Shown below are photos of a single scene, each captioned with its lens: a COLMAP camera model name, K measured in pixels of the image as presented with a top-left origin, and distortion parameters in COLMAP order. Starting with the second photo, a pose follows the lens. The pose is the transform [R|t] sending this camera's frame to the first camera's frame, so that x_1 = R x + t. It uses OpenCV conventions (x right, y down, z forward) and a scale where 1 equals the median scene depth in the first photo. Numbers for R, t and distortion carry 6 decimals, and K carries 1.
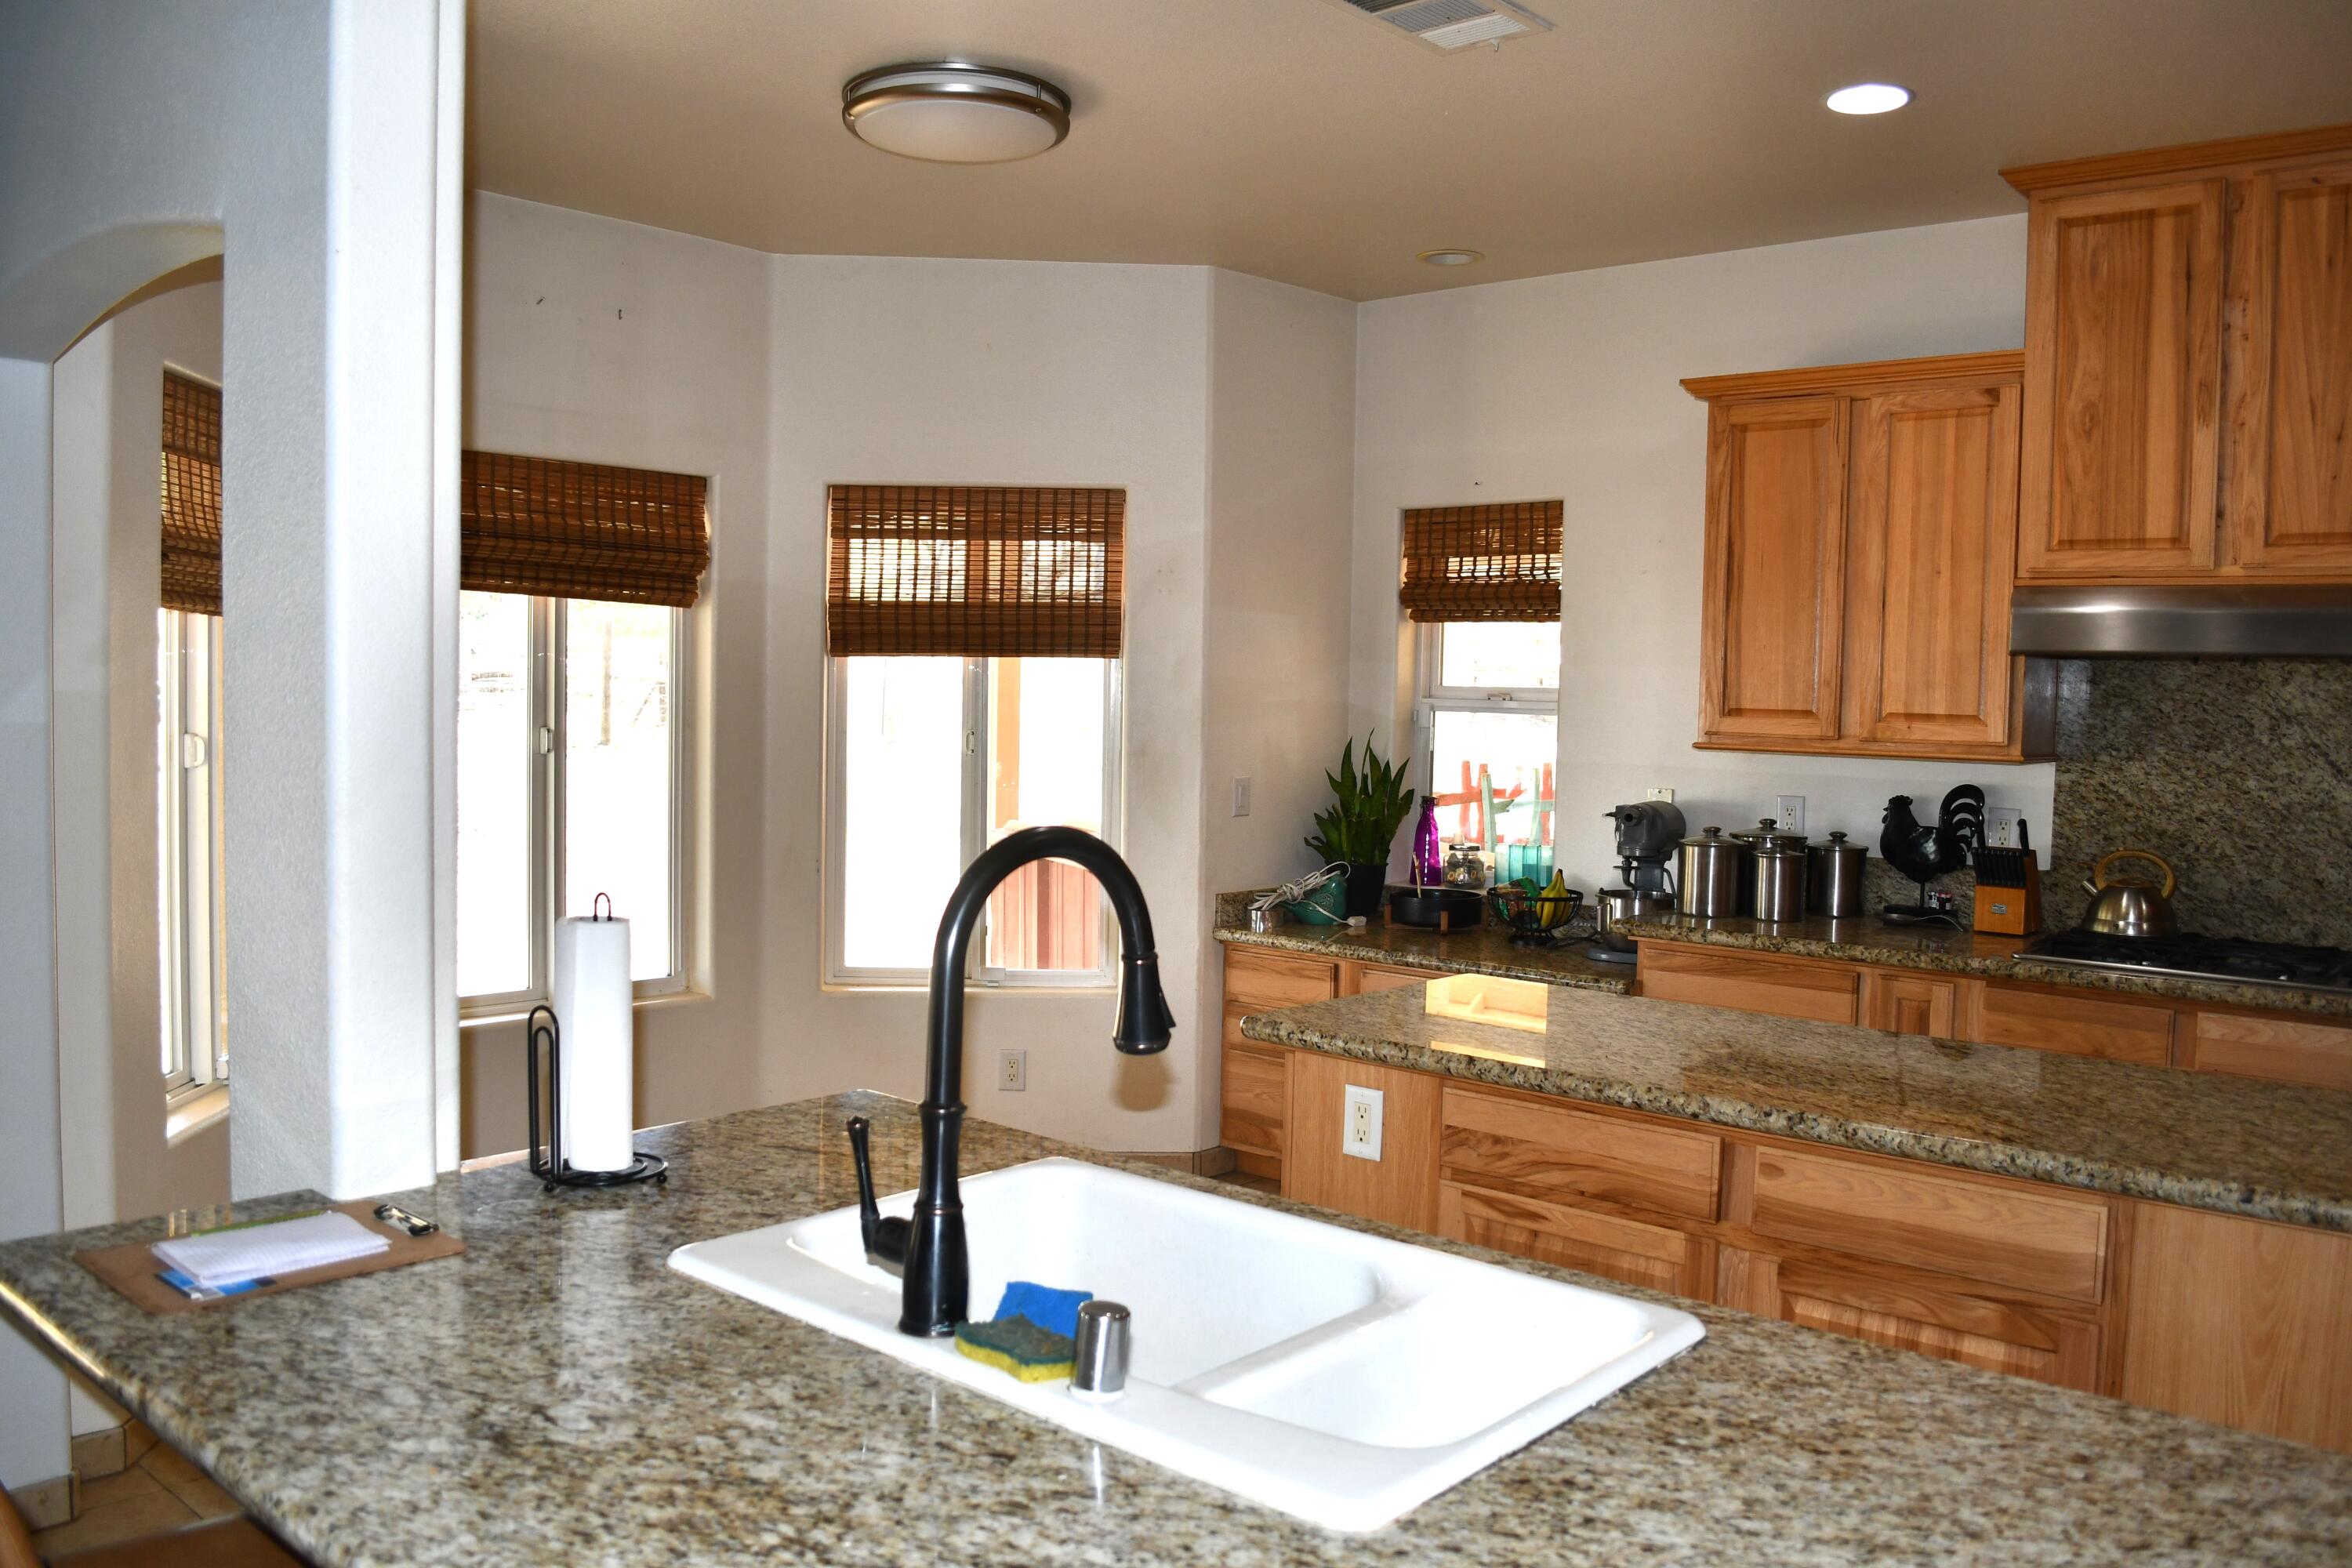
lens RADIAL K [[1842.2, 0, 1175.8], [0, 1842.2, 792.0], [0, 0, 1]] dist [-0.085764, 0.014995]
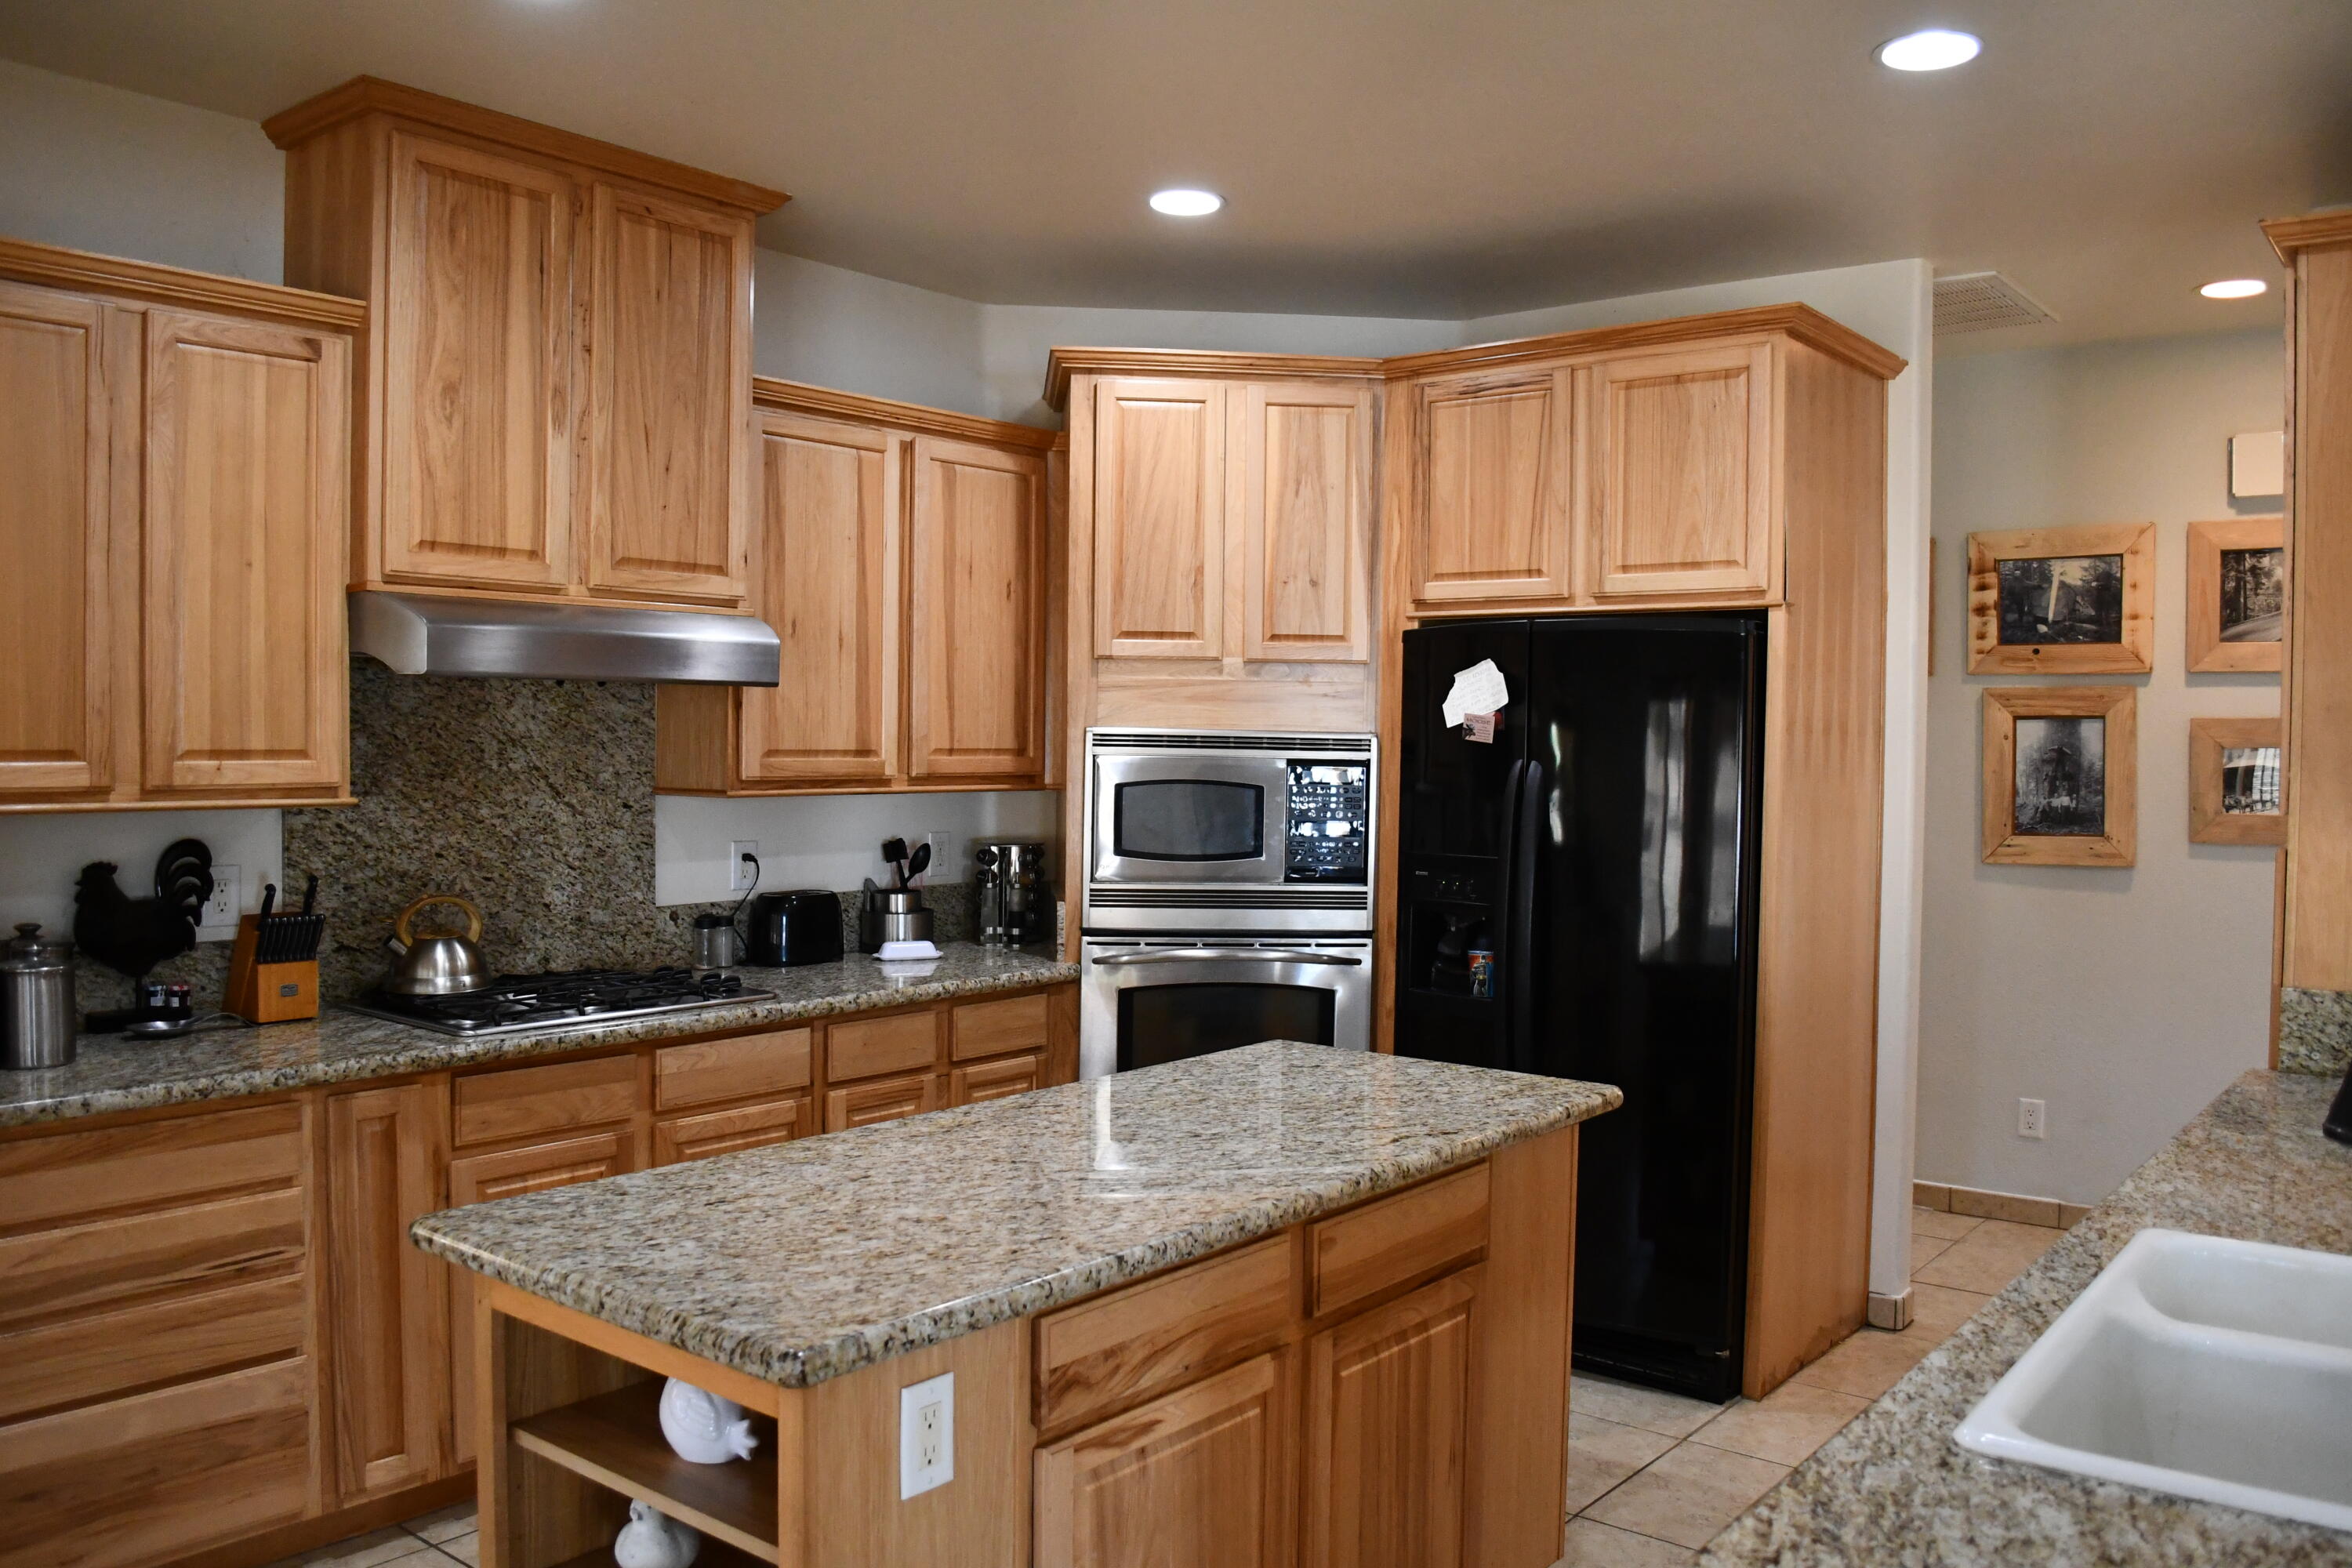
lens RADIAL K [[1842.2, 0, 1175.8], [0, 1842.2, 792.0], [0, 0, 1]] dist [-0.085764, 0.014995]
pose [[-0.048696, -0.053767, 0.997365, -0.368725], [0.046046, 0.997368, 0.056016, -0.051339], [-0.997752, 0.048652, -0.046092, 0.669090]]
